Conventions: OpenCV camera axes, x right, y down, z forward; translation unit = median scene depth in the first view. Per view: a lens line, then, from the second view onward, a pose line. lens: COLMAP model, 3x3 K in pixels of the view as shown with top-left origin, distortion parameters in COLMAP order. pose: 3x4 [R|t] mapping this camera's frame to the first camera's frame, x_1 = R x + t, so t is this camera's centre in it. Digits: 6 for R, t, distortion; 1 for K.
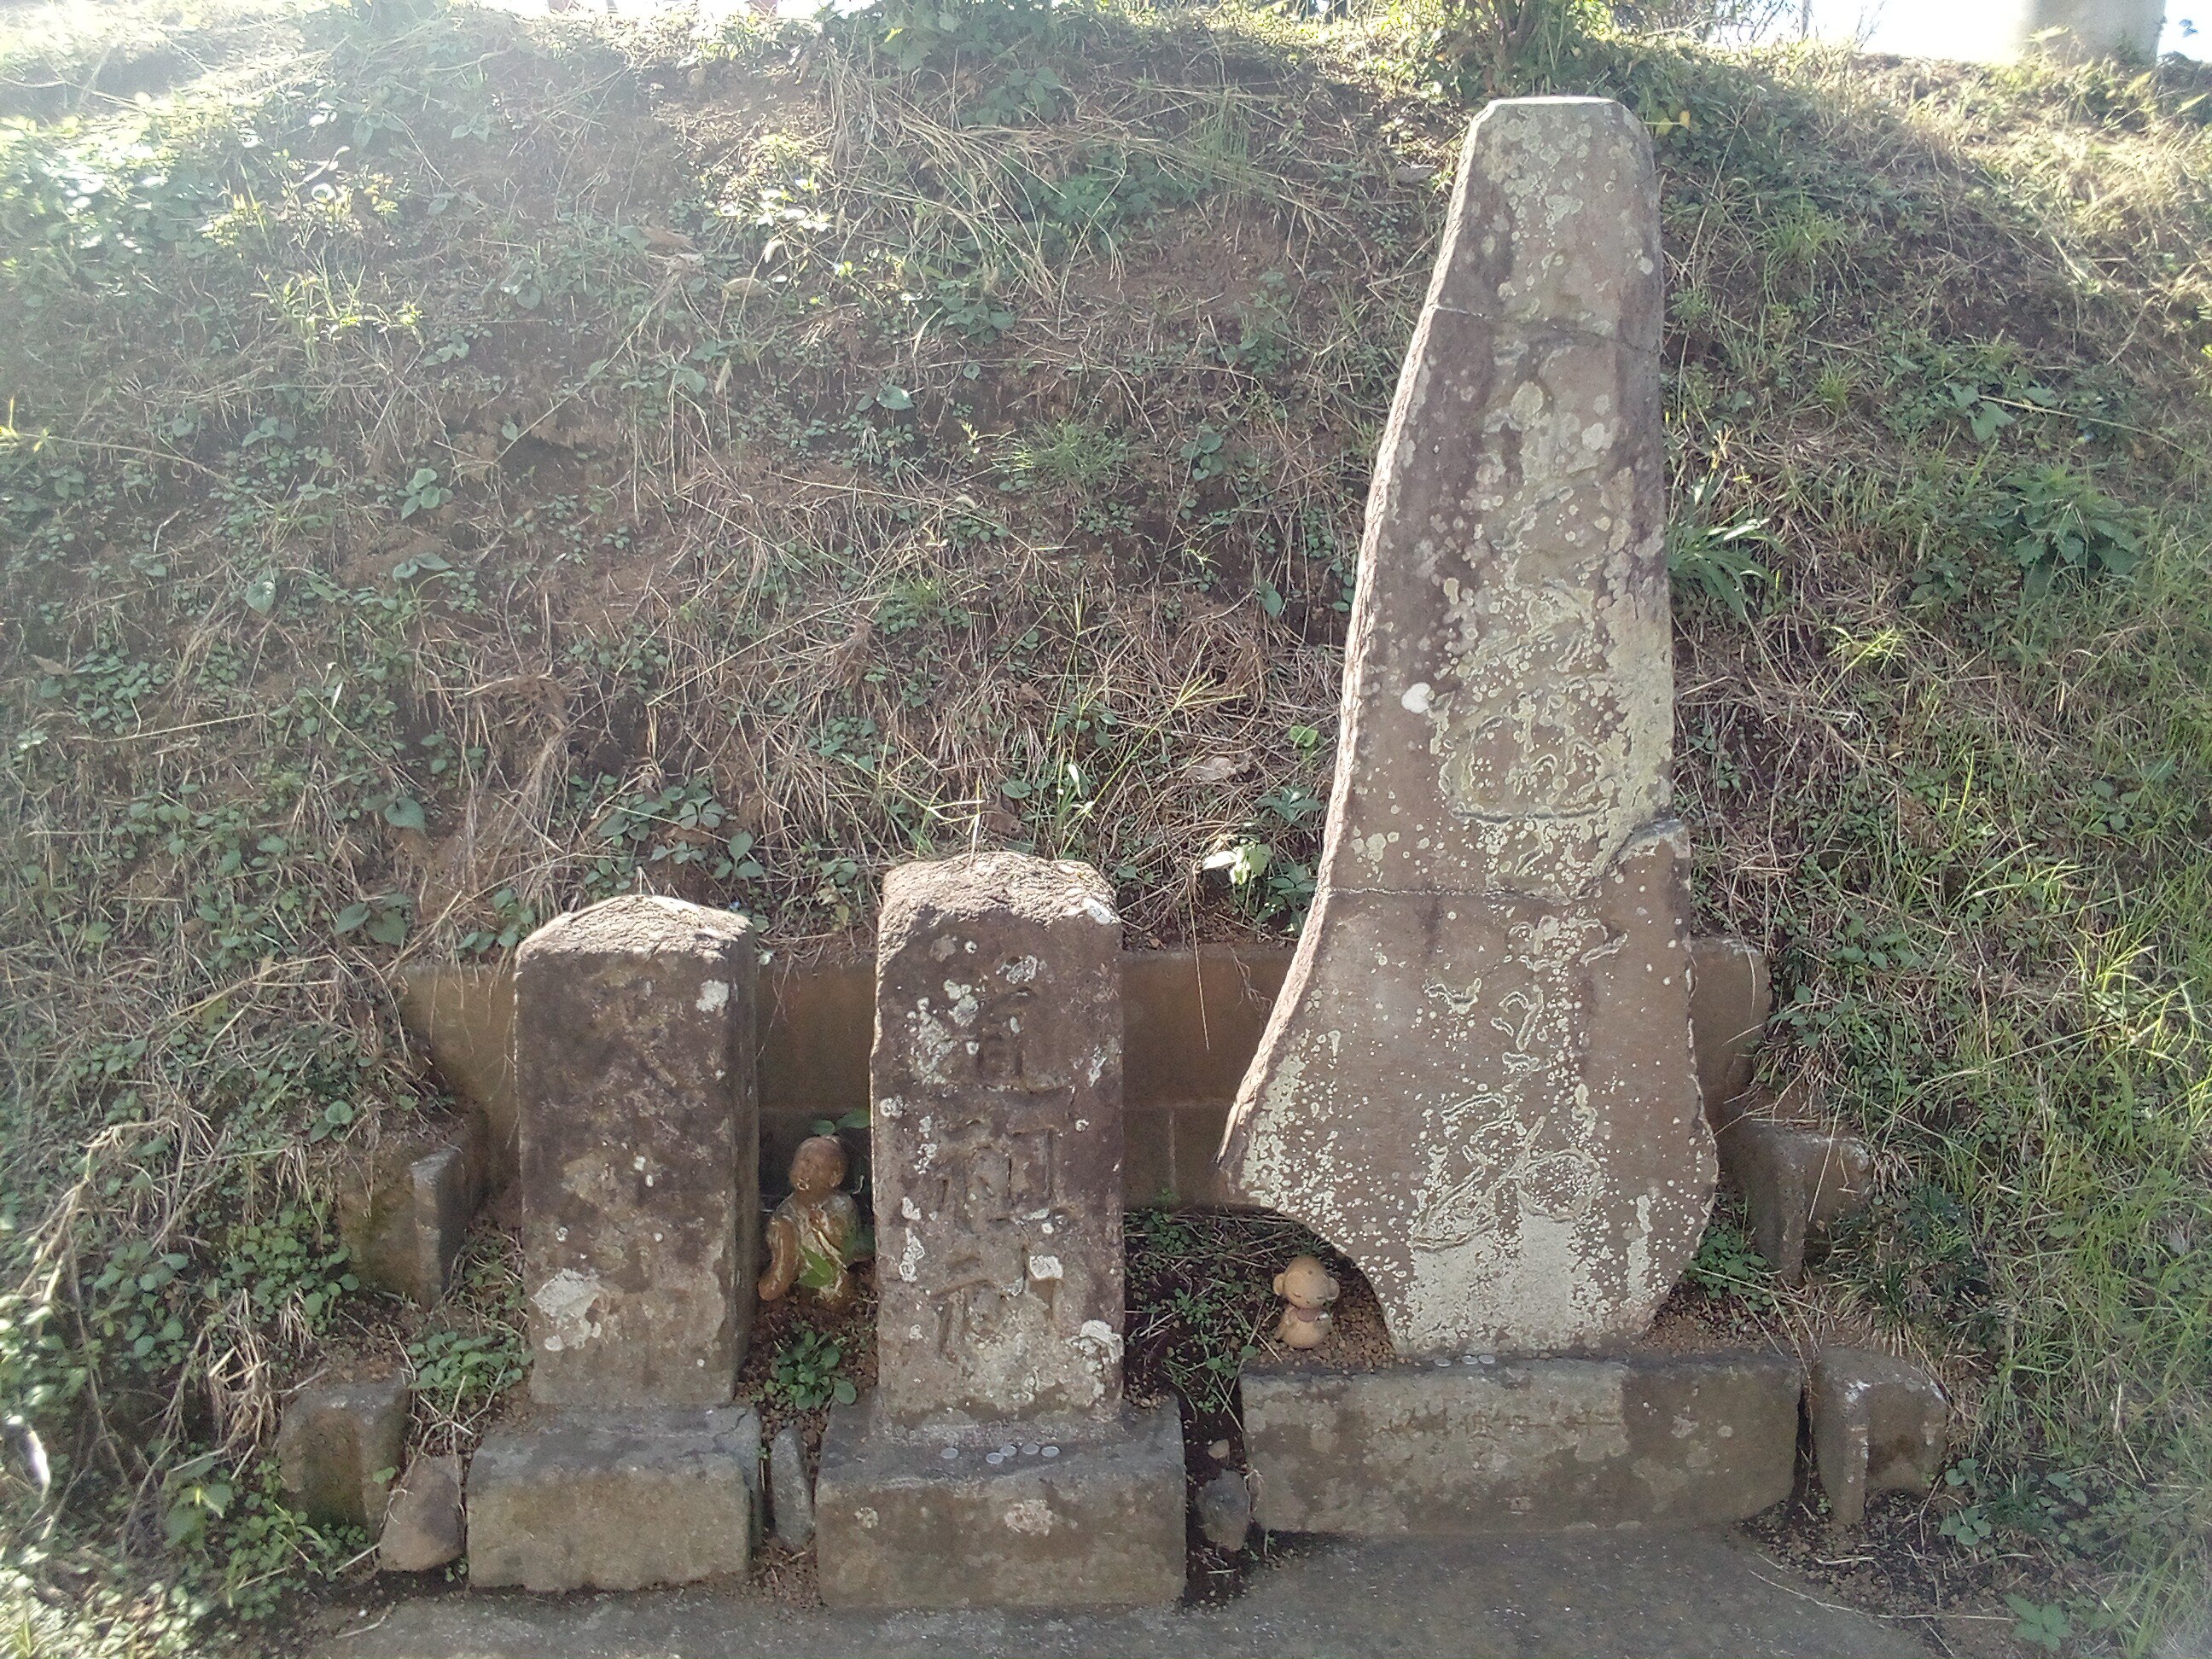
lens RADIAL K [[1883.2, 0, 1107.8], [0, 1883.2, 790.5], [0, 0, 1]] dist [0.121926, -0.284619]
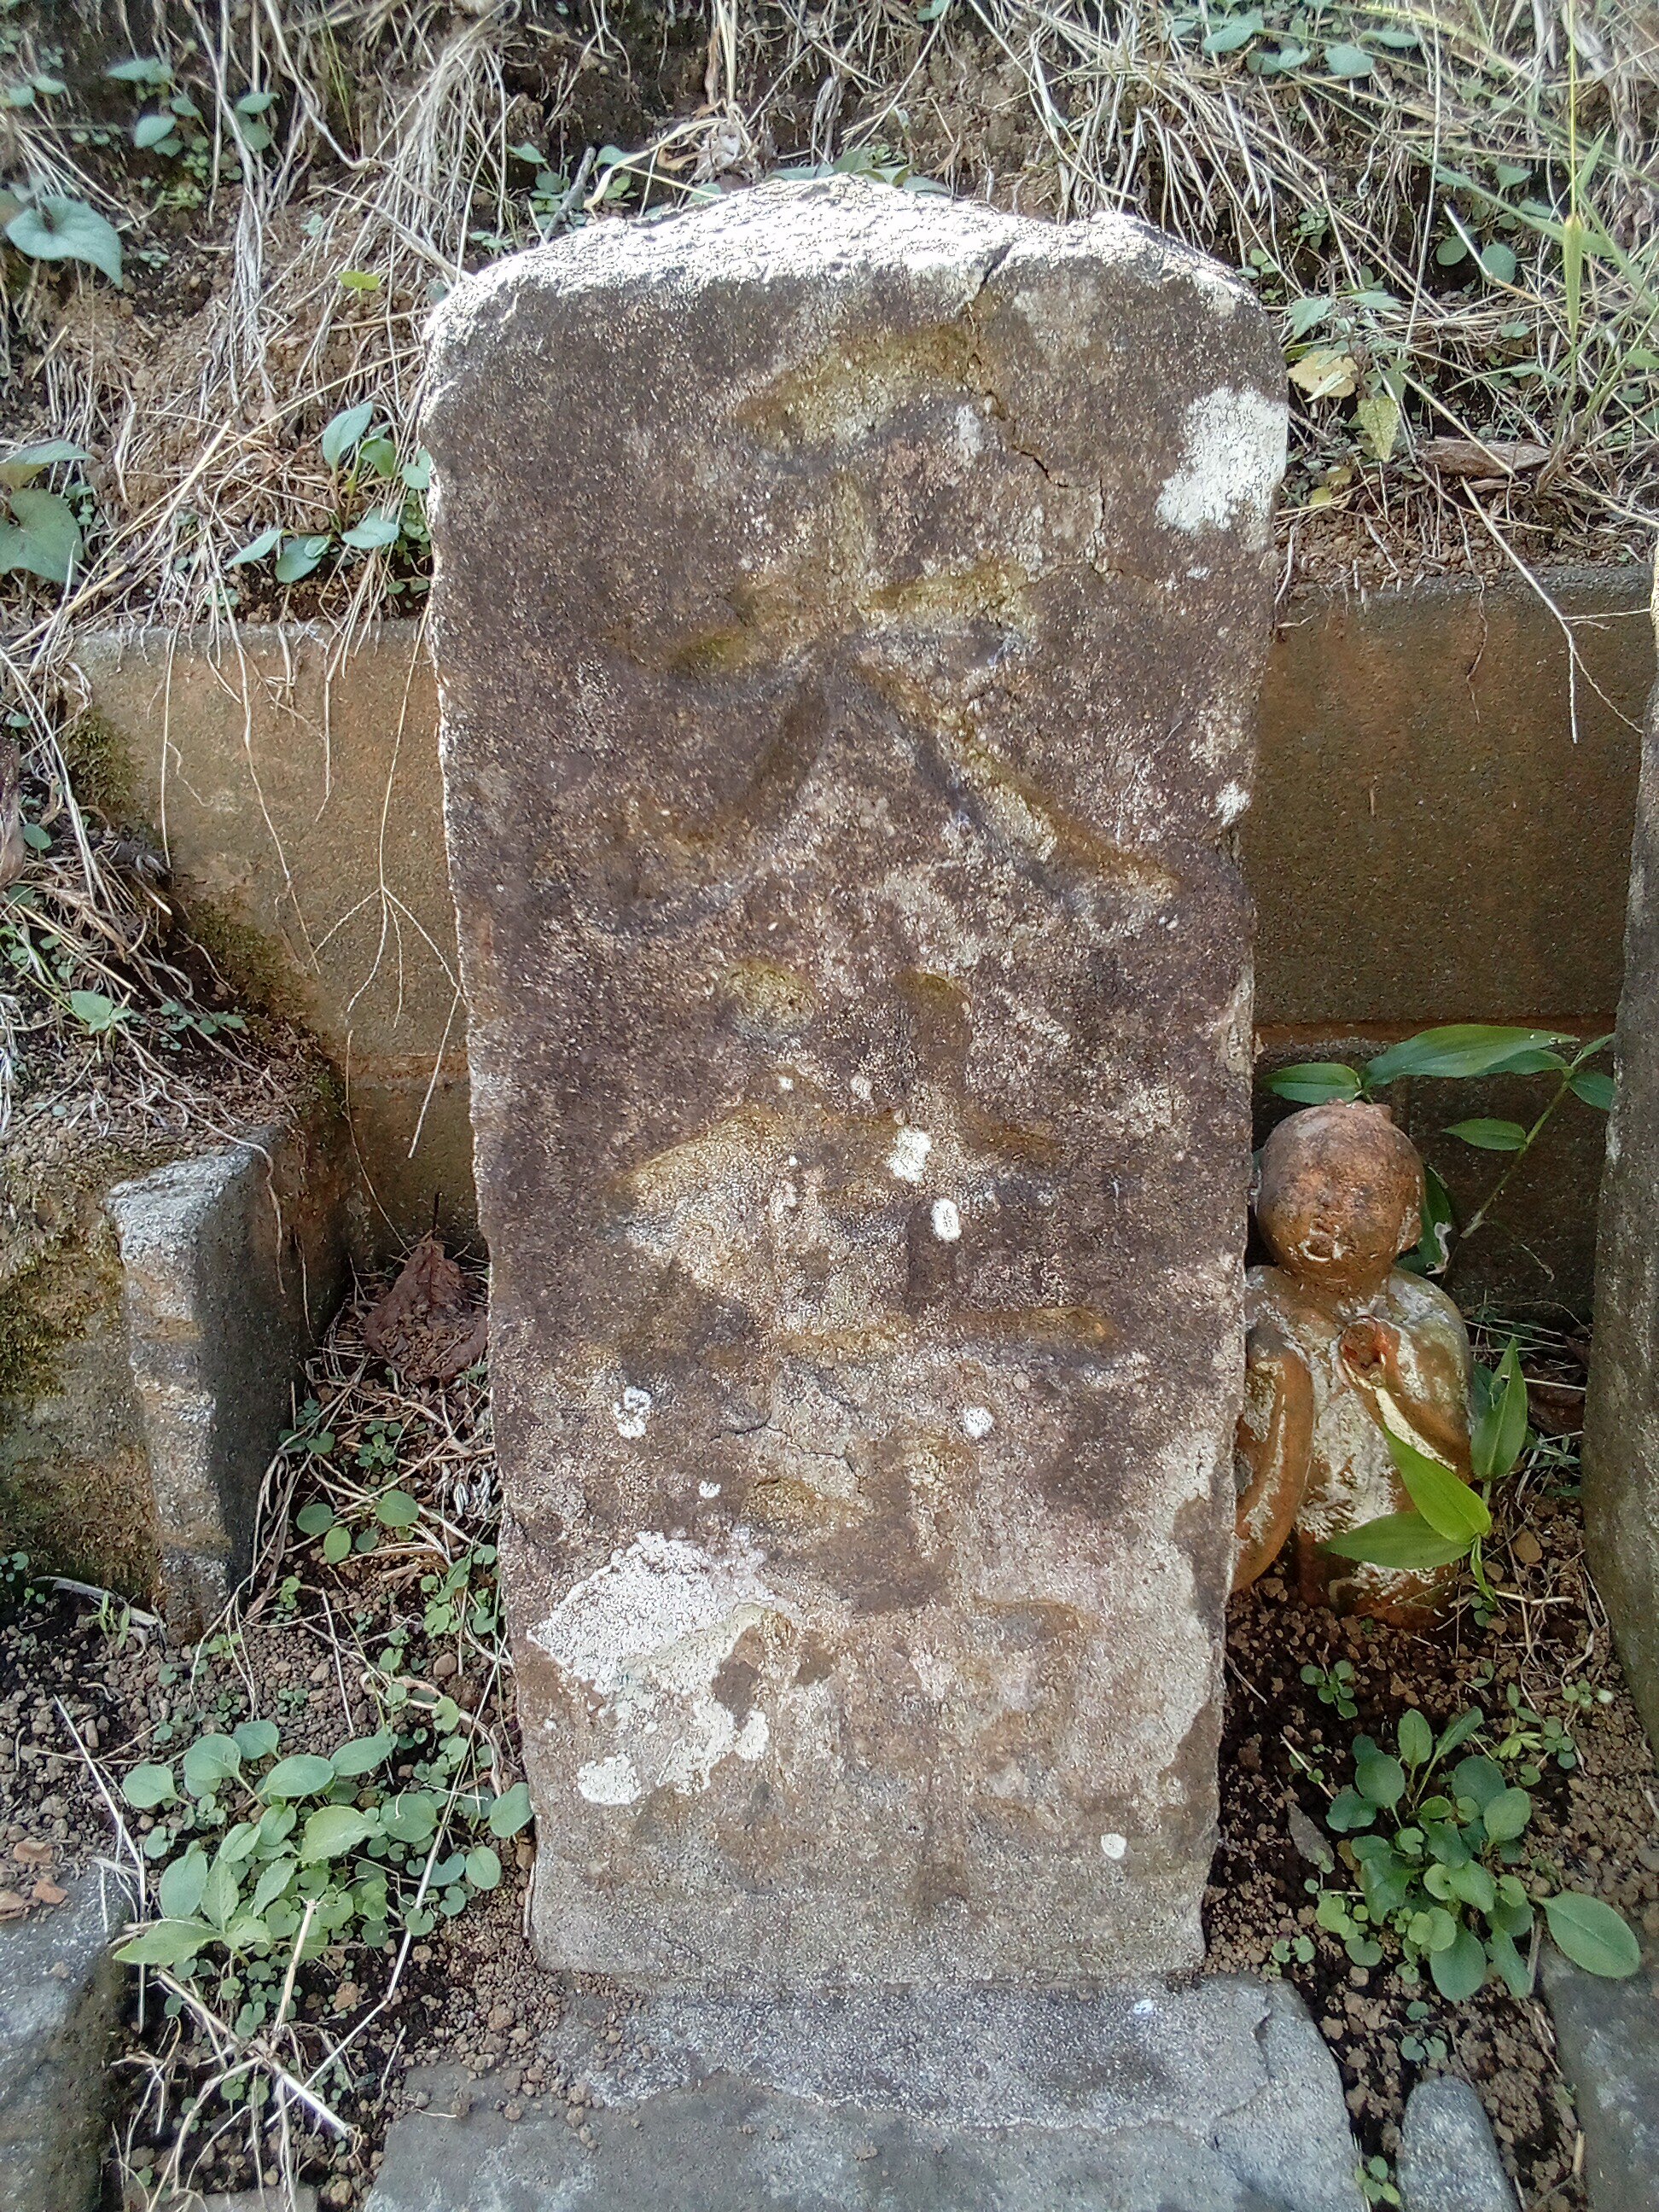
lens RADIAL K [[1872.5, 0, 825.3], [0, 1872.5, 1092.6], [0, 0, 1]] dist [0.094752, -0.172143]
pose [[0.998651, -0.017543, -0.048875, -0.245230], [0.022158, 0.995178, 0.095553, 0.161535], [0.046963, -0.096507, 0.994224, 0.735928]]
